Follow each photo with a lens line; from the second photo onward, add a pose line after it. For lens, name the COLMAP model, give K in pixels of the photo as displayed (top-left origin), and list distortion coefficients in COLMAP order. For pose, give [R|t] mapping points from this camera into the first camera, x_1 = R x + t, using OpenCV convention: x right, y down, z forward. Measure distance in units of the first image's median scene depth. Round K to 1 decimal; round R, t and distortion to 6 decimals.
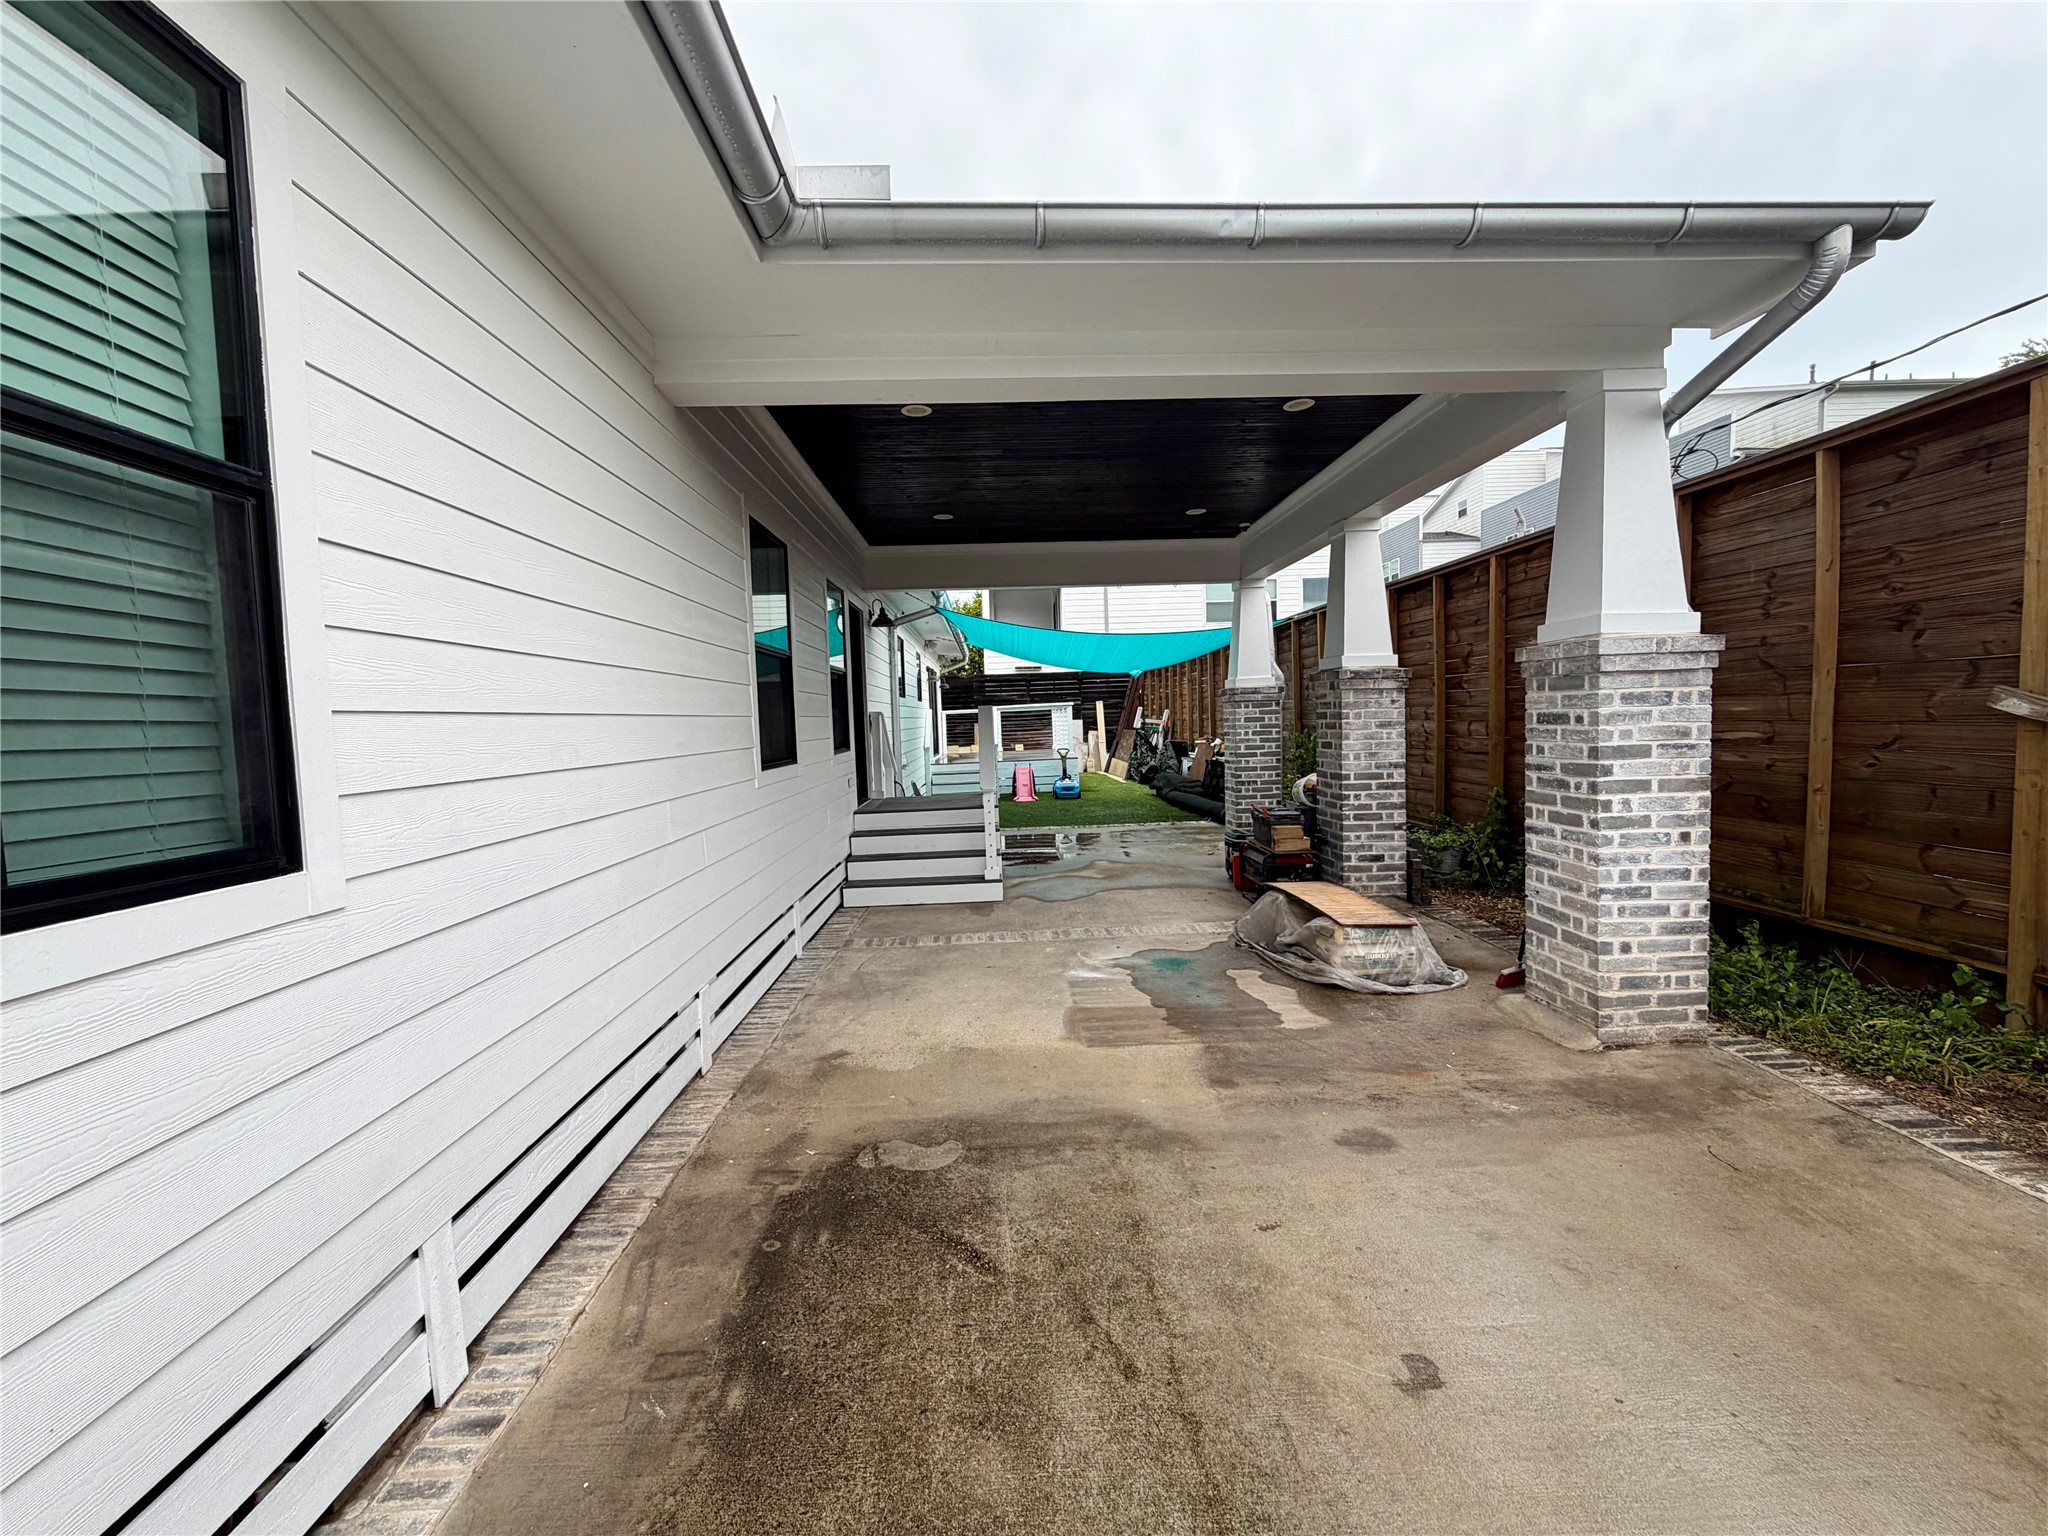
lens RADIAL K [[806.9, 0, 1024.0], [0, 806.9, 768.0], [0, 0, 1]] dist [-0.000274, -0.000376]
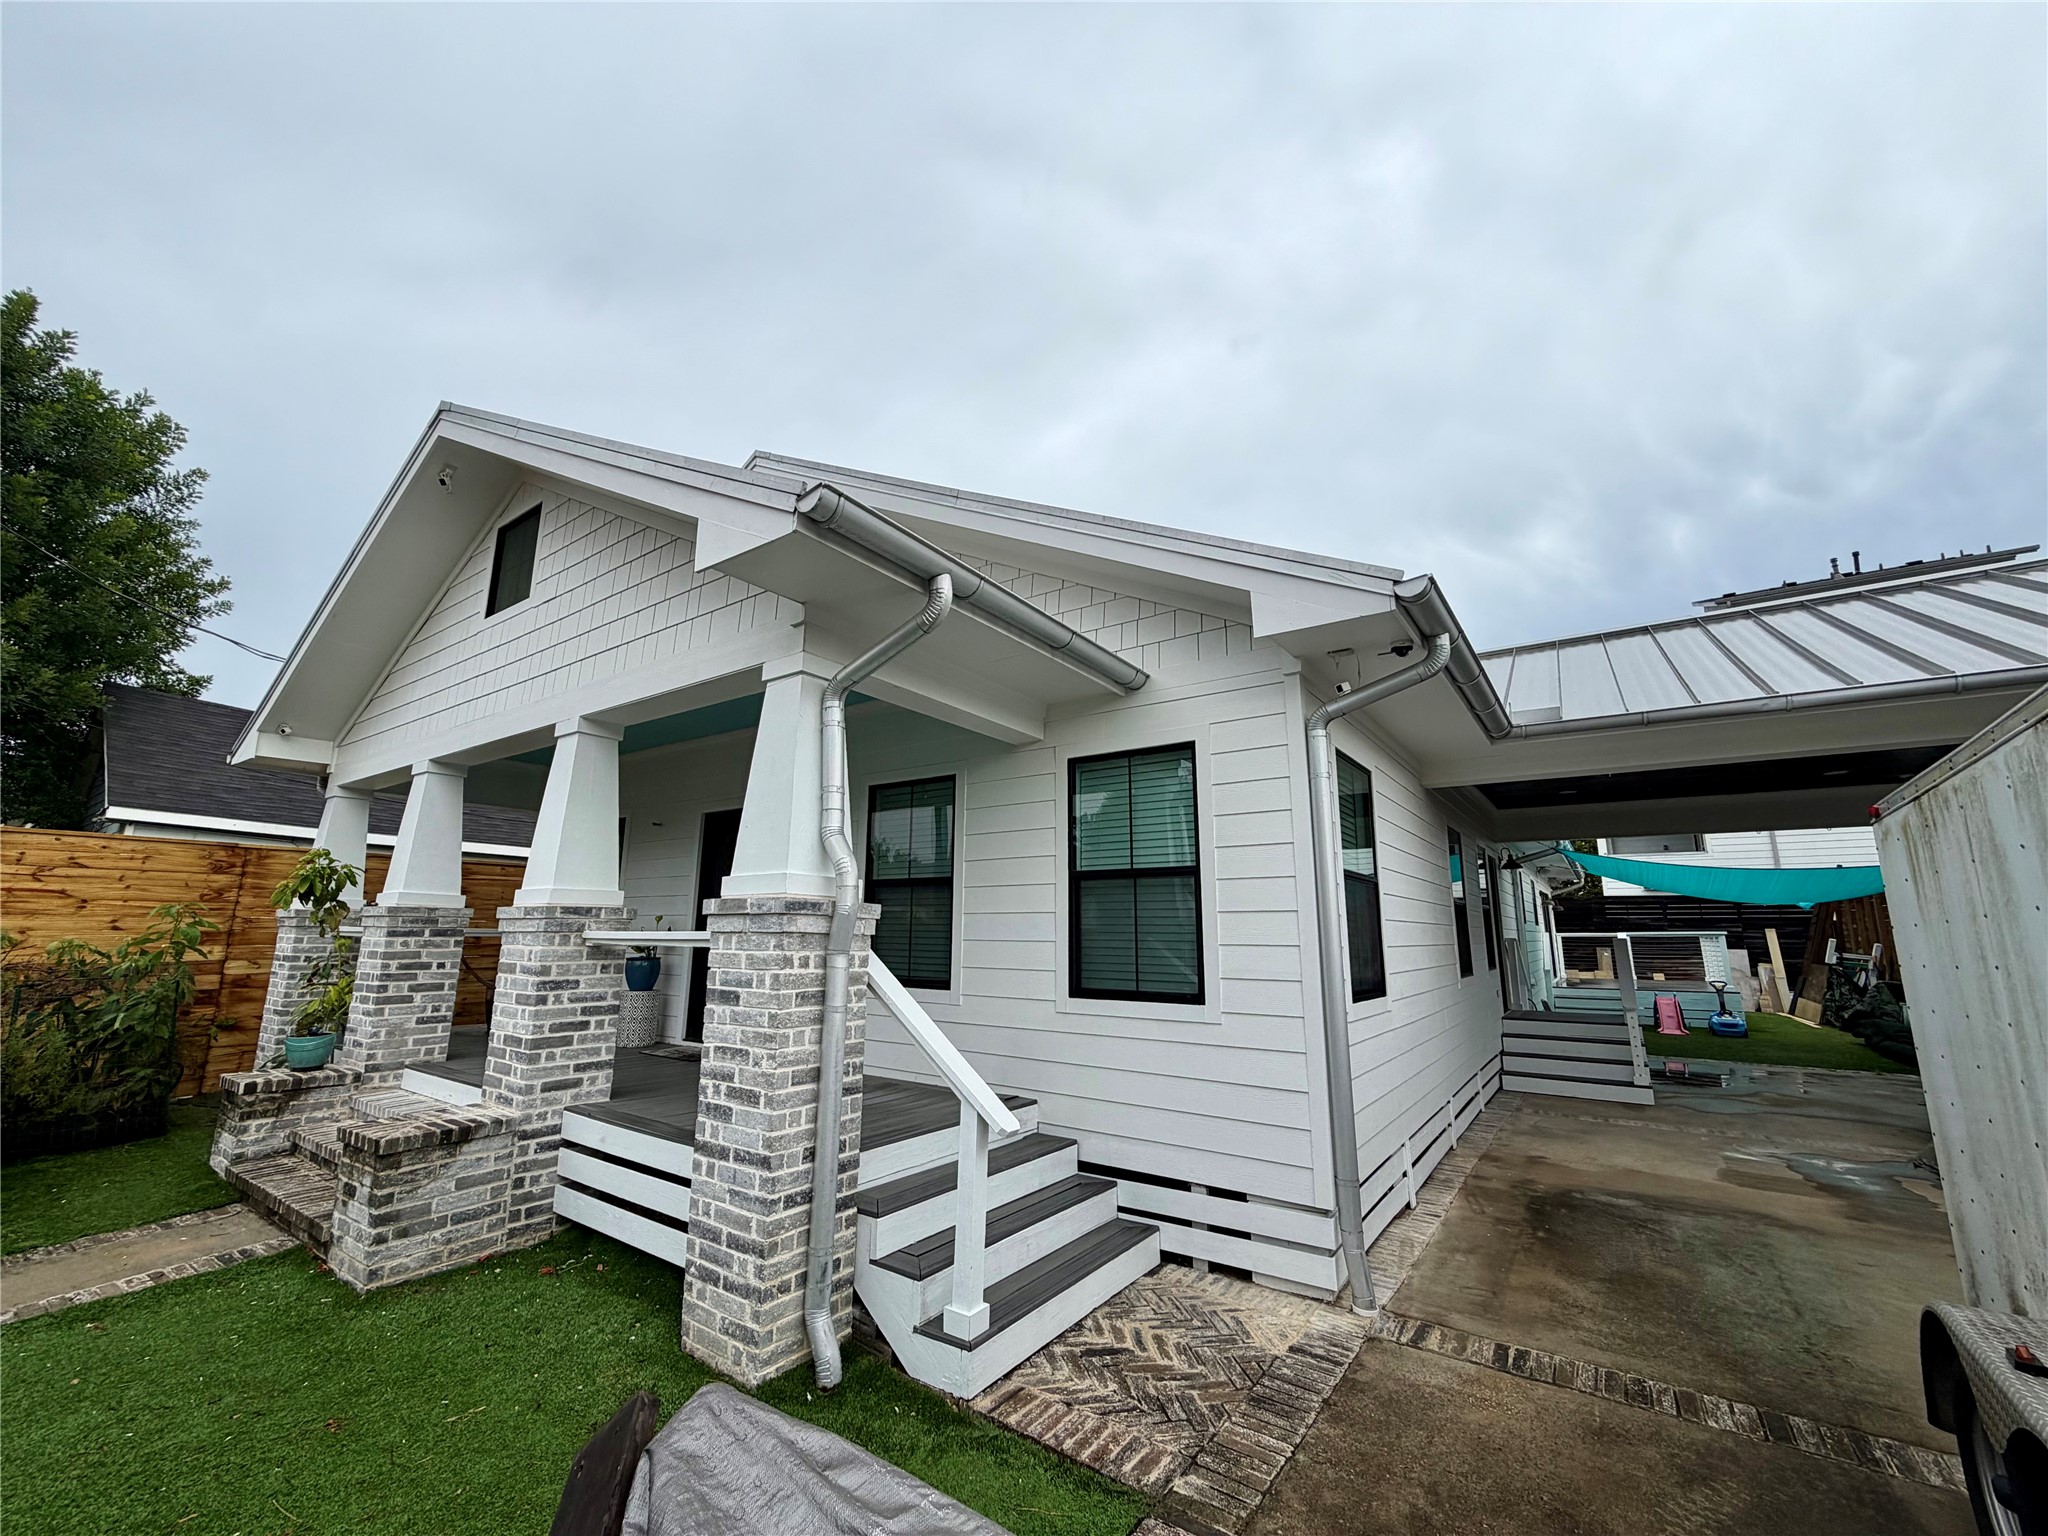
lens RADIAL K [[806.9, 0, 1024.0], [0, 806.9, 768.0], [0, 0, 1]] dist [-0.000274, -0.000376]
pose [[0.789703, -0.083315, -0.607806, 0.002072], [-0.073356, 0.970804, -0.228382, 0.009532], [0.609088, 0.224940, 0.760535, -0.293763]]
